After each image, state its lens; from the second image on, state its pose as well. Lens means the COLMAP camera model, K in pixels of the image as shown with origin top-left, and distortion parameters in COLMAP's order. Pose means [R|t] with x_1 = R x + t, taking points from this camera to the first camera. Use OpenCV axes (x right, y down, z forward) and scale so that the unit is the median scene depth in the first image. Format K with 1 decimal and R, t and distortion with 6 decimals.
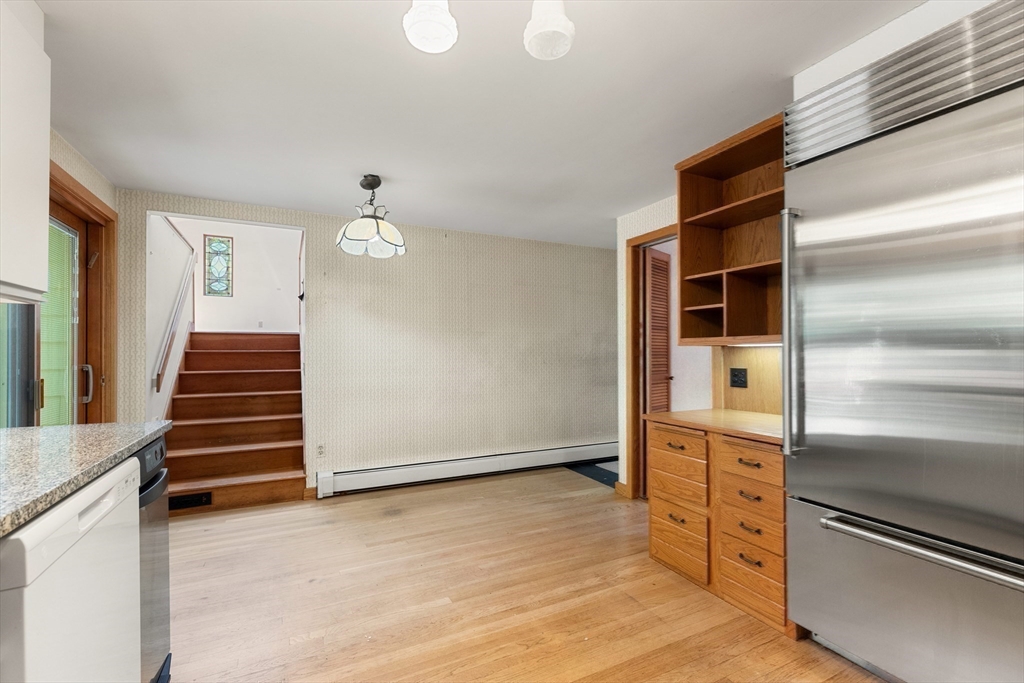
lens RADIAL K [[459.4, 0, 520.6], [0, 459.4, 348.0], [0, 0, 1]] dist [0.005922, 0.000746]
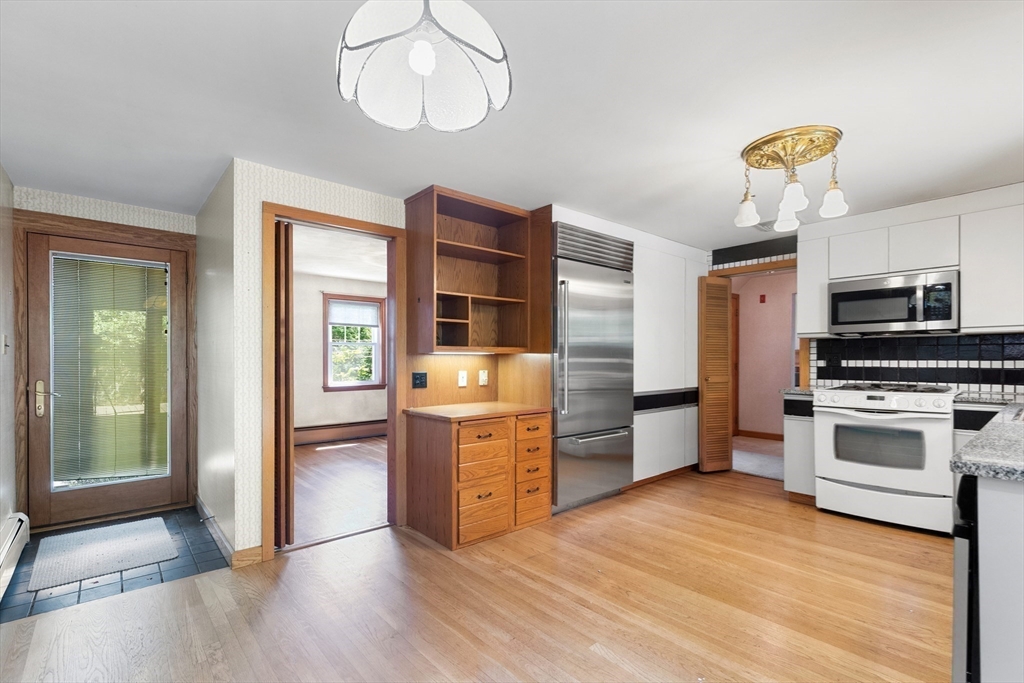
lens RADIAL K [[459.4, 0, 517.2], [0, 459.4, 360.0], [0, 0, 1]] dist [0.005922, 0.000746]
pose [[-0.240235, -0.000335, 0.970715, -0.923282], [-0.005725, 0.999983, -0.001072, 0.015190], [-0.970698, -0.005815, -0.240233, 1.303275]]
